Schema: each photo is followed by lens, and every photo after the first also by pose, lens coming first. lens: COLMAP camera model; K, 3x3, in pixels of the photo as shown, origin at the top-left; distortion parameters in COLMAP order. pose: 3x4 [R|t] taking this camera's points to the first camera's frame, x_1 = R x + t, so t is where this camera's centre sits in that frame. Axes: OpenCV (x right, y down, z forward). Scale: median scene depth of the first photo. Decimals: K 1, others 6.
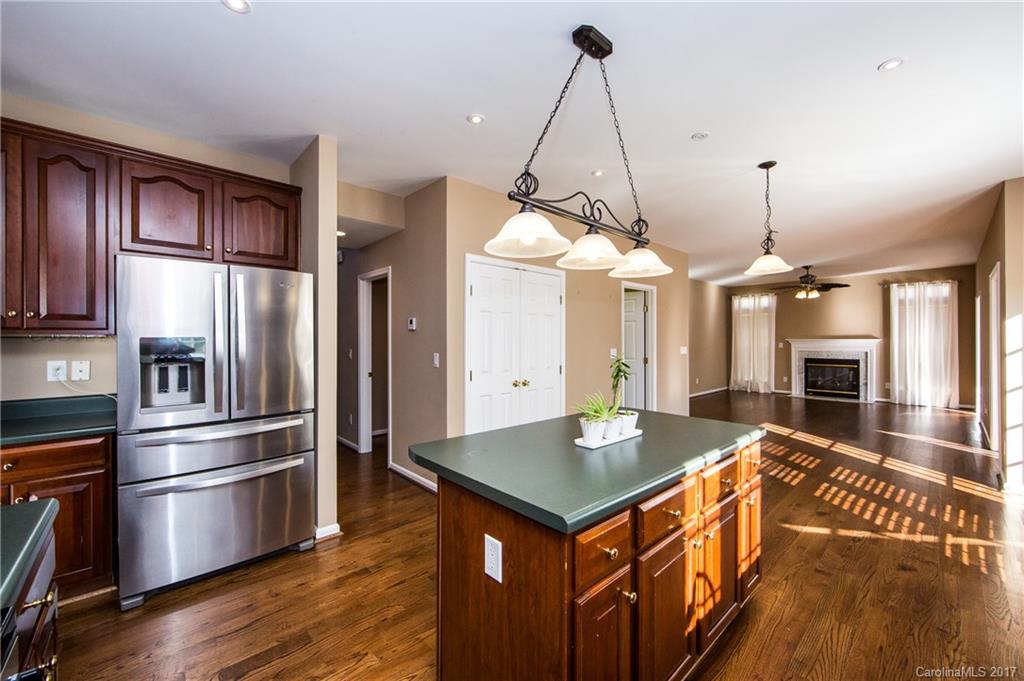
lens RADIAL K [[402.2, 0, 513.8], [0, 402.2, 339.9], [0, 0, 1]] dist [-0.001596, -0.001402]
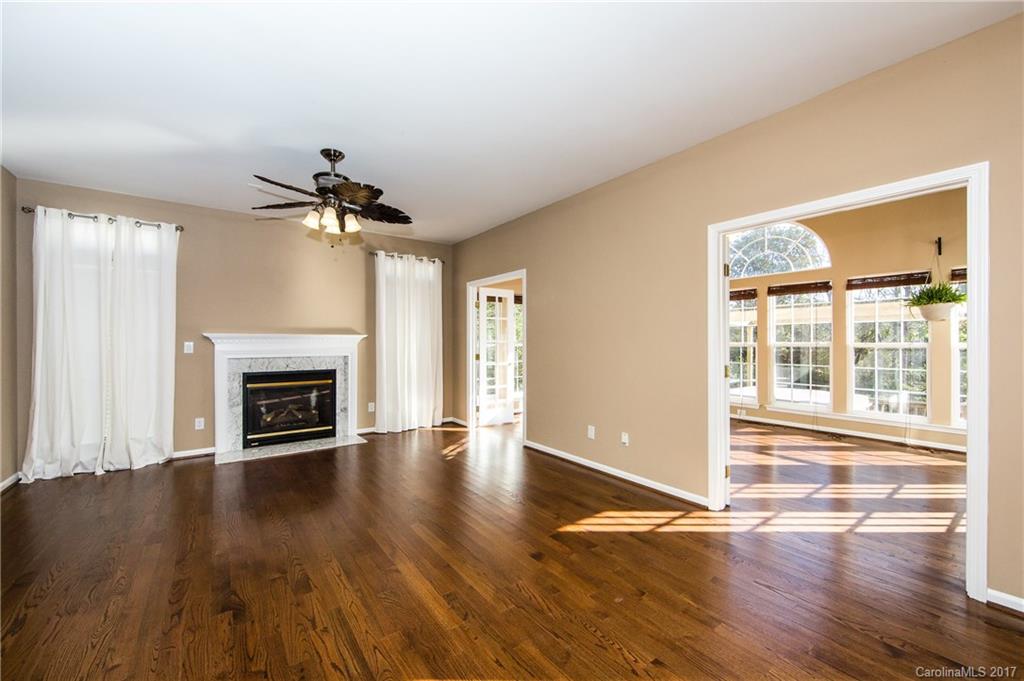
lens RADIAL K [[402.2, 0, 514.4], [0, 402.2, 340.4], [0, 0, 1]] dist [-0.001596, -0.001402]
pose [[0.102698, 0.008008, 0.994680, 0.297272], [-0.000025, 0.999968, -0.008048, 0.010964], [-0.994713, 0.000802, 0.102695, 0.673470]]
